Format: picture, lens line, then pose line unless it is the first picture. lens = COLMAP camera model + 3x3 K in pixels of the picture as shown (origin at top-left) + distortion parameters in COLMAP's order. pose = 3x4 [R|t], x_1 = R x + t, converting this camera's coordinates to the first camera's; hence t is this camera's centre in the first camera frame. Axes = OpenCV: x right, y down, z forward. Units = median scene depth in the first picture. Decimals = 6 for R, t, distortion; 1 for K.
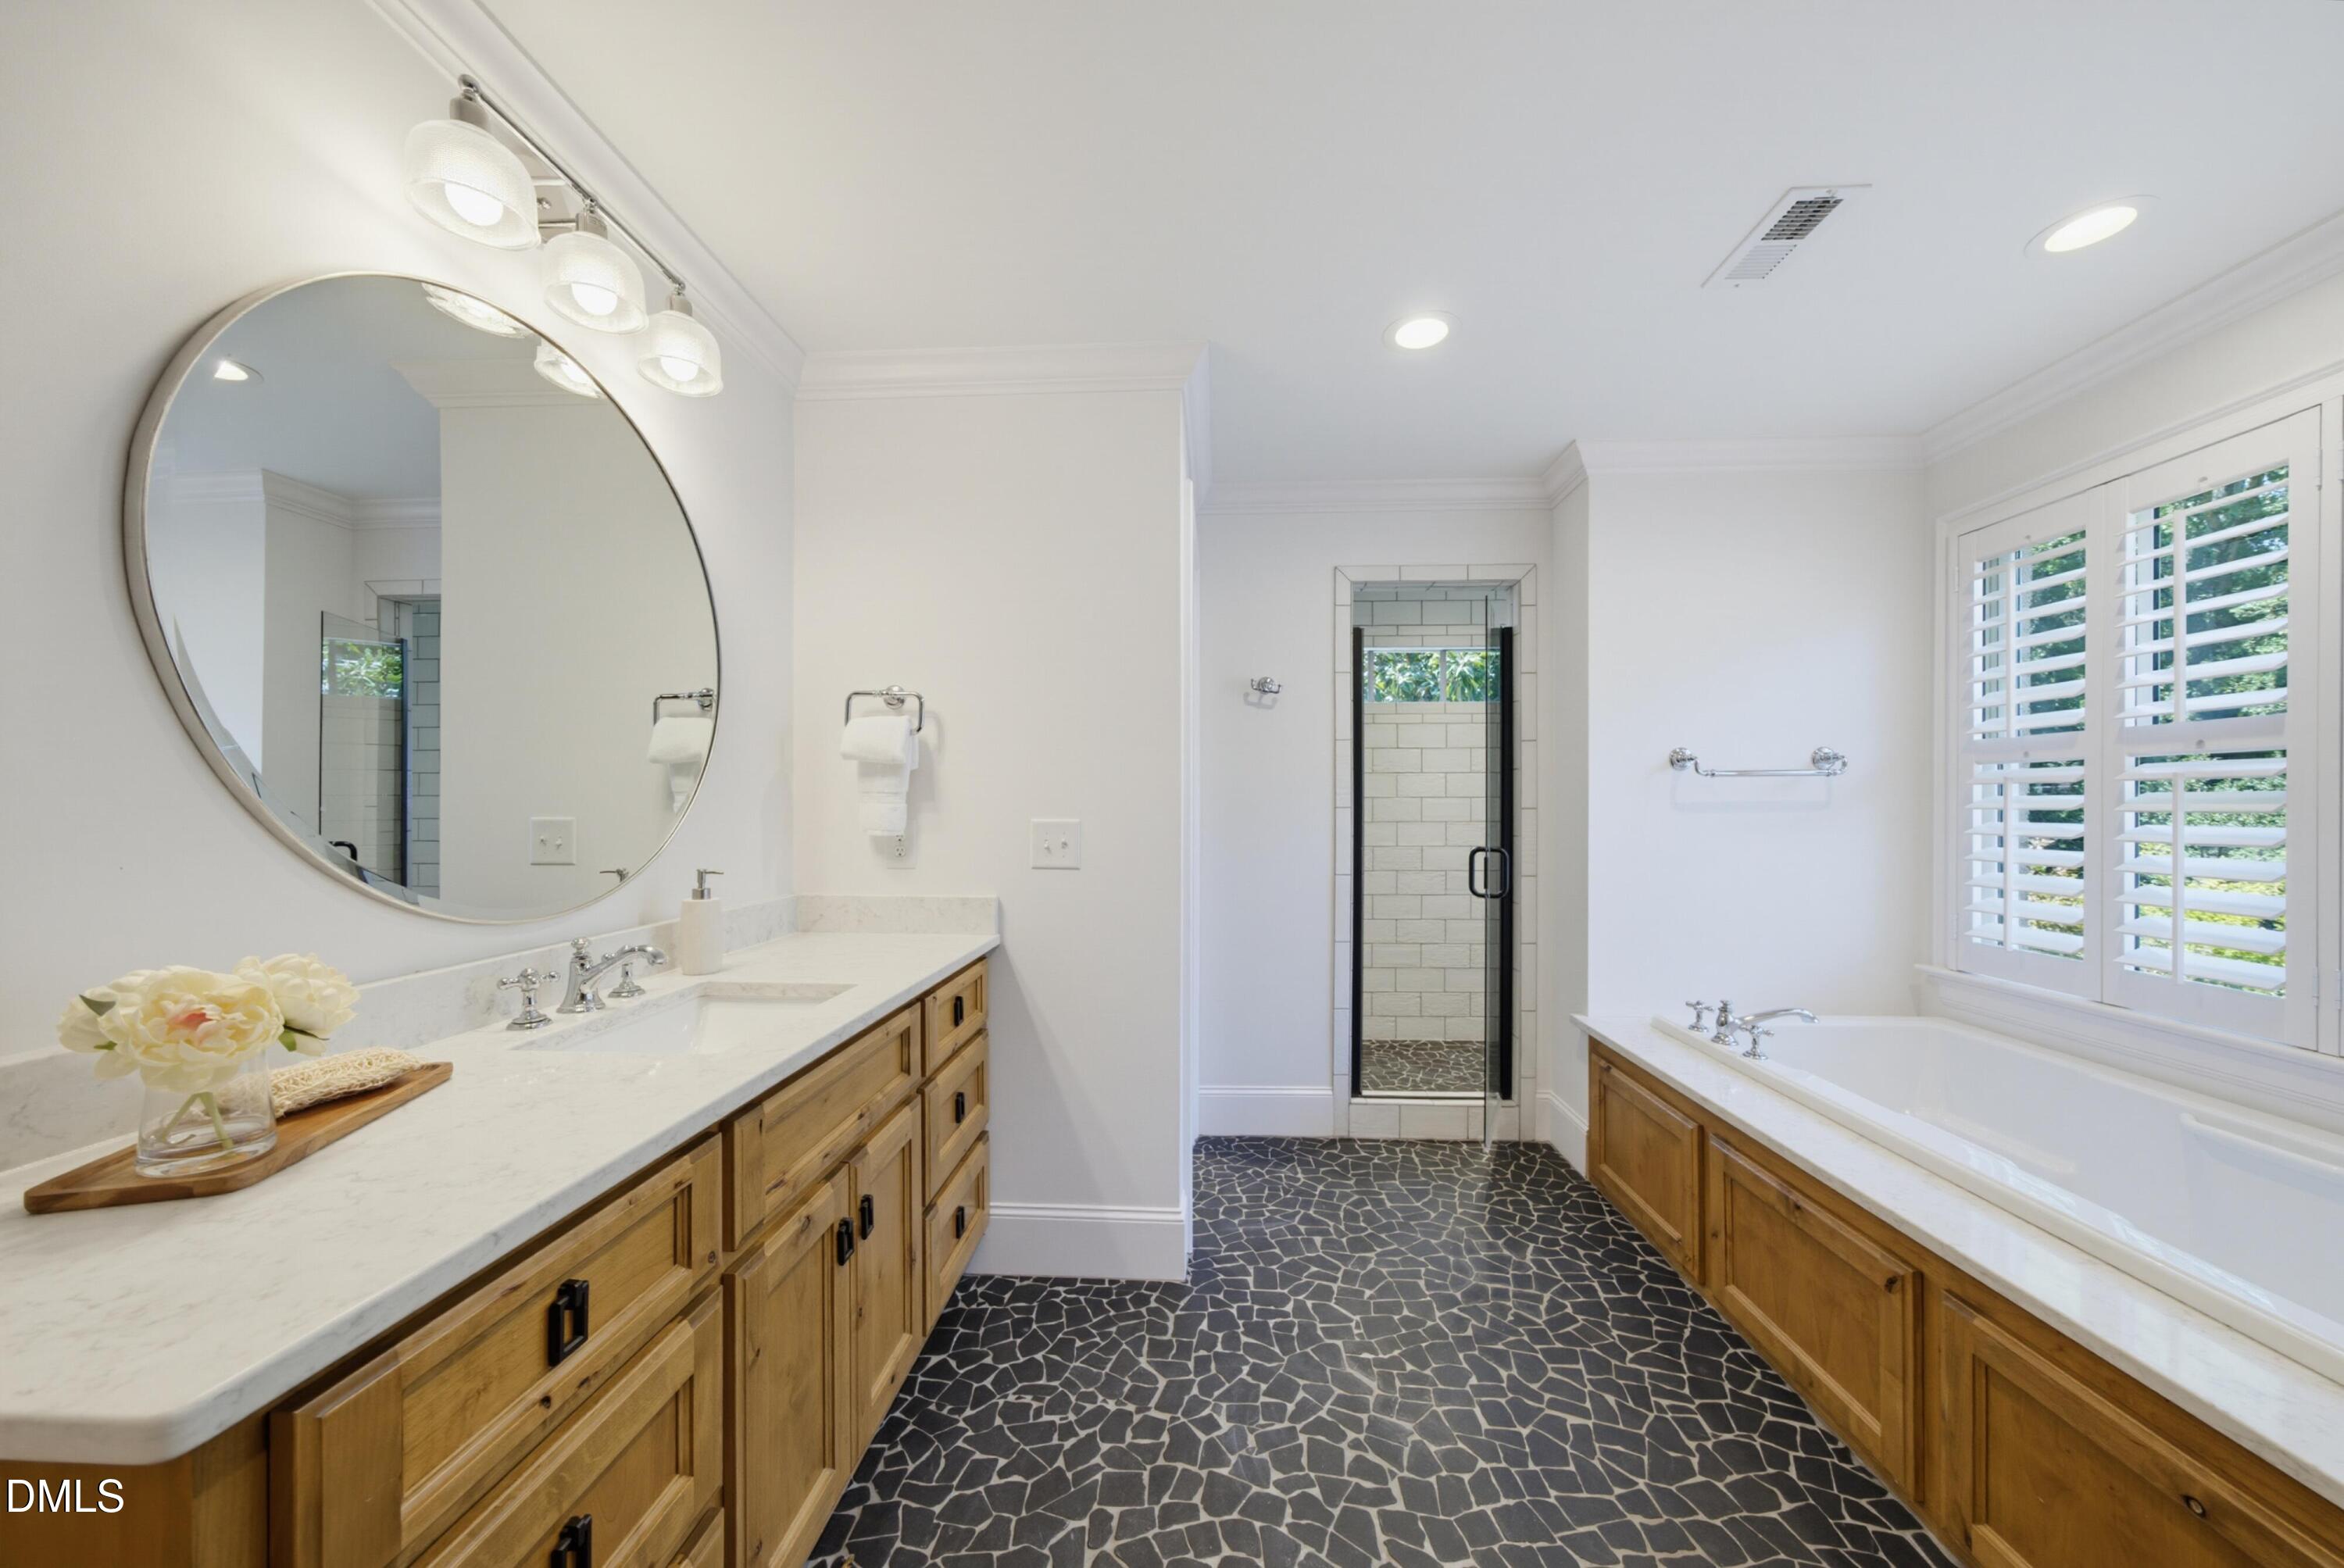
lens RADIAL K [[801.9, 0, 1177.6], [0, 801.9, 796.9], [0, 0, 1]] dist [-0.003002, 0.000954]
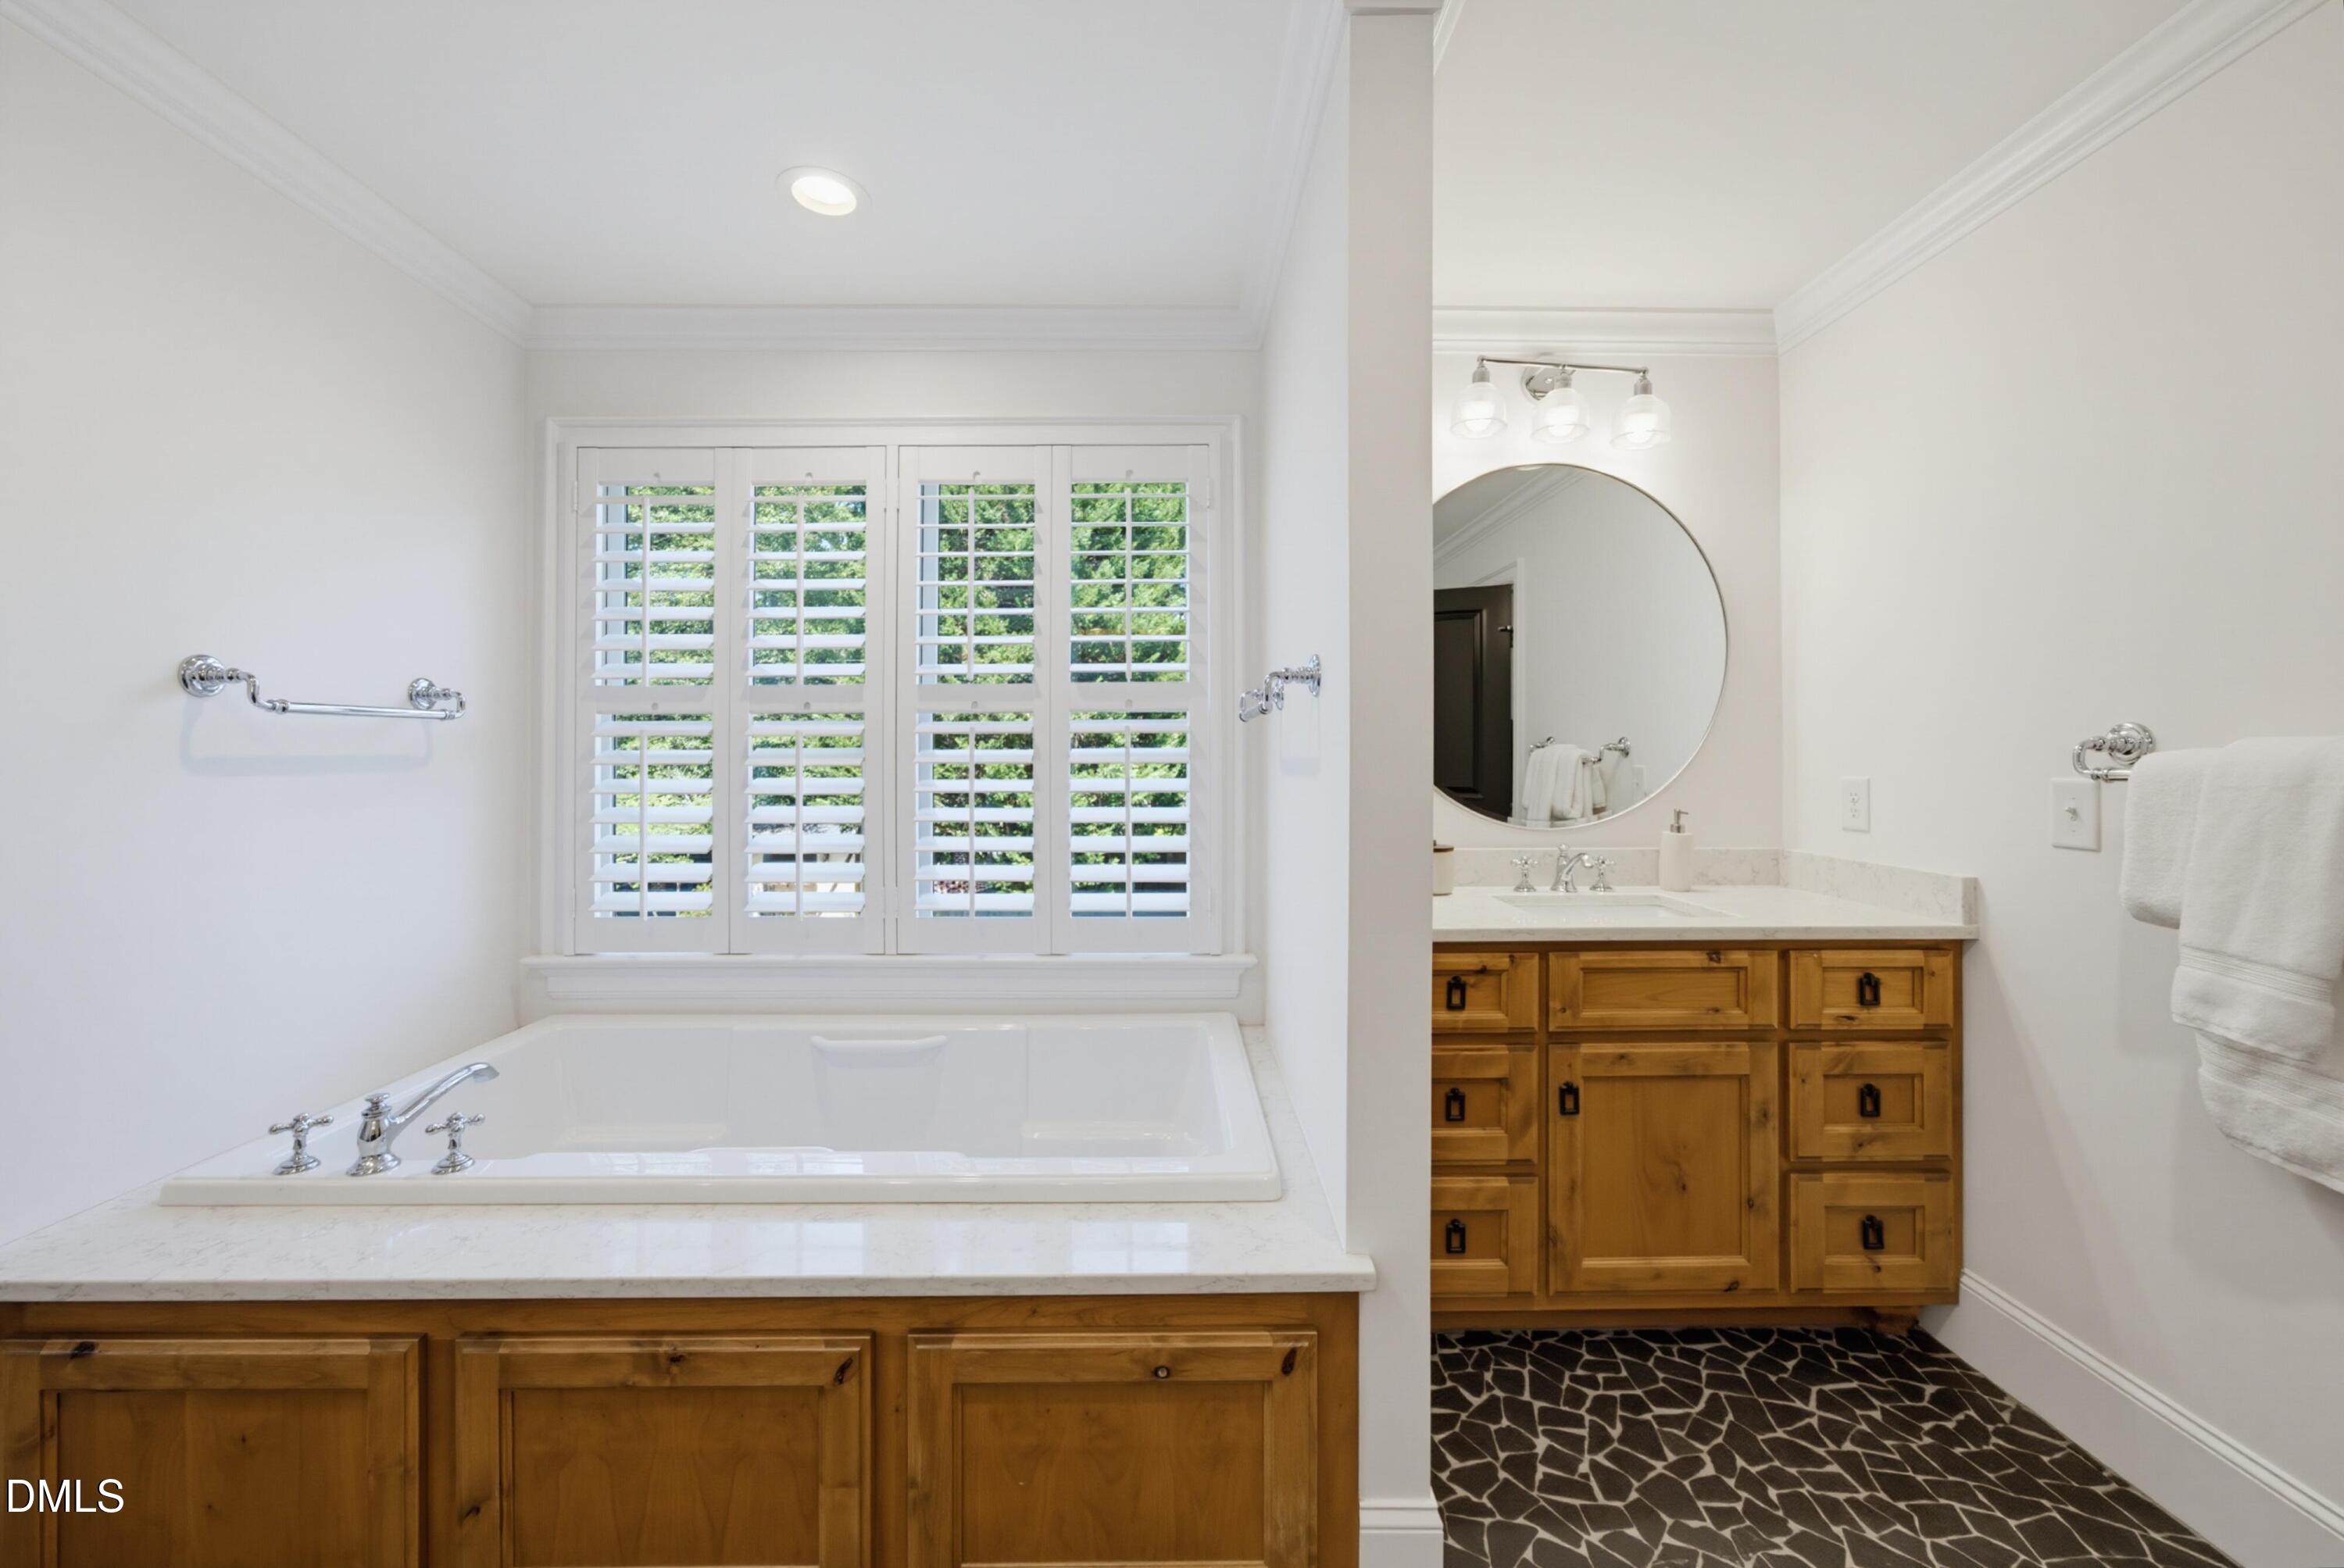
lens RADIAL K [[859.2, 0, 1167.6], [0, 859.2, 759.1], [0, 0, 1]] dist [-0.005483, 0.002036]
pose [[-0.064356, -0.001589, 0.997926, 0.024294], [-0.006172, 0.999980, 0.001194, 0.004457], [-0.997908, -0.006082, -0.064365, 0.499067]]
